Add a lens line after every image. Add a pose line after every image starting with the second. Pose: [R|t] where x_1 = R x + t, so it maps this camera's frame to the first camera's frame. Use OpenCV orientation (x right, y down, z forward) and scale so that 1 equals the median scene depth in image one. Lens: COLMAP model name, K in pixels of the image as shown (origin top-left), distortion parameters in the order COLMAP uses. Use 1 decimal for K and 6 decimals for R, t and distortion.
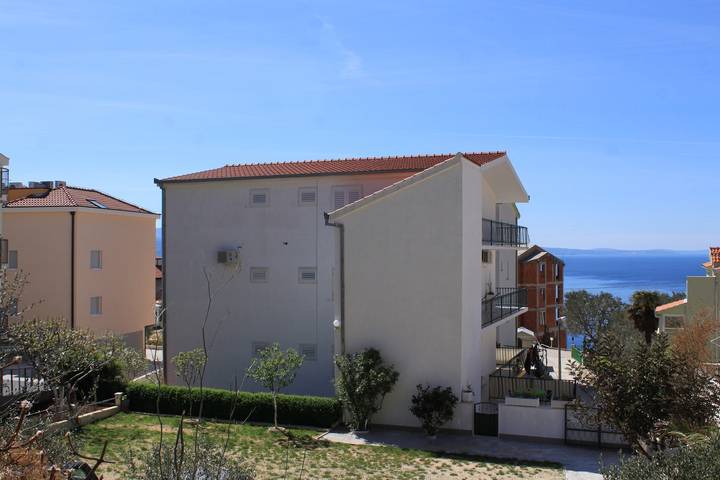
lens RADIAL K [[747.9, 0, 360.0], [0, 747.9, 242.1], [0, 0, 1]] dist [-0.077988, 0.000000]
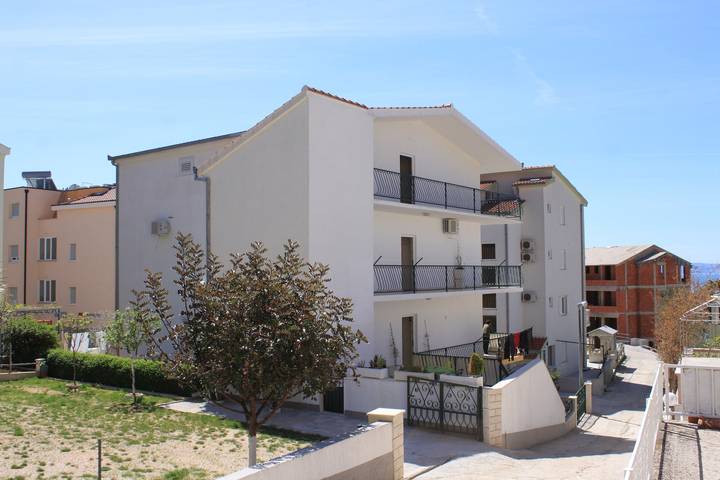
lens RADIAL K [[705.6, 0, 359.5], [0, 705.6, 241.1], [0, 0, 1]] dist [-0.087496, 0.000000]
pose [[0.962618, -0.020631, -0.270076, 0.365182], [0.011509, 0.999310, -0.035314, 0.082069], [0.270619, 0.030885, 0.962191, 0.200377]]
